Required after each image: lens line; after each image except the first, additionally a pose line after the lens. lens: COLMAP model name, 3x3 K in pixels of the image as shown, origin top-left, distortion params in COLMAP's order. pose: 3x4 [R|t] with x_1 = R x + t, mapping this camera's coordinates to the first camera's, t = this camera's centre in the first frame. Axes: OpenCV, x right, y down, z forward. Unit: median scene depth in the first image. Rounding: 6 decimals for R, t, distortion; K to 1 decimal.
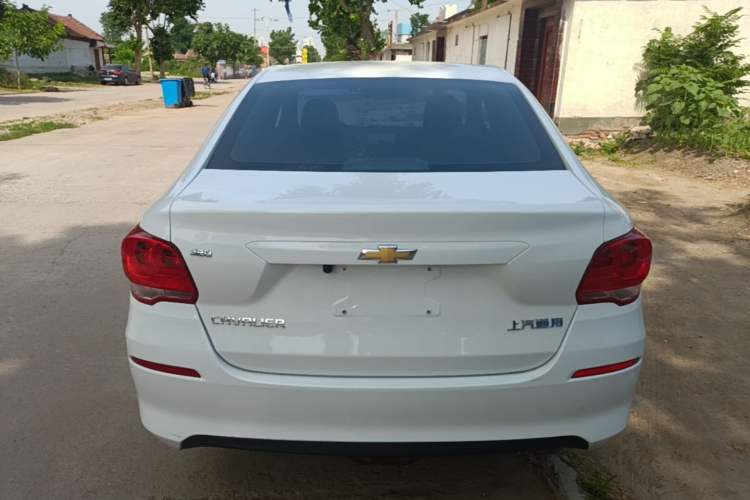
lens RADIAL K [[554.9, 0, 373.0], [0, 554.9, 251.9], [0, 0, 1]] dist [-0.003218, -0.005613]
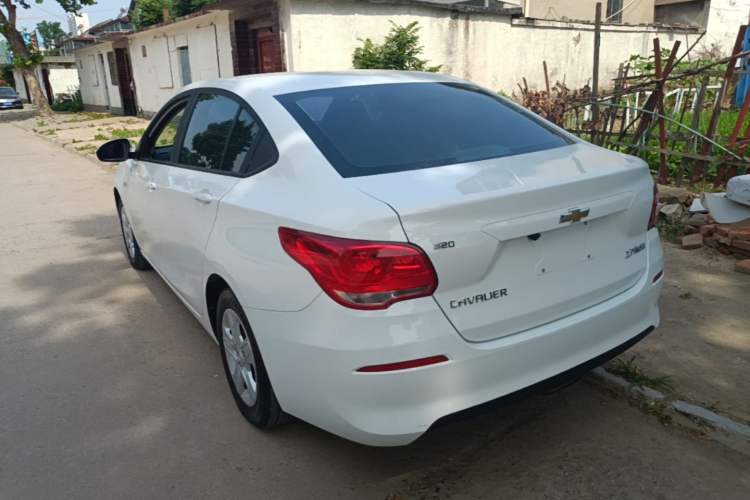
lens RADIAL K [[554.9, 0, 379.2], [0, 554.9, 244.7], [0, 0, 1]] dist [-0.003218, -0.005613]
pose [[0.839513, -0.188622, 0.509549, -0.128062], [0.202439, 0.978871, 0.028821, -0.007365], [-0.504219, 0.078957, 0.859959, 0.015820]]
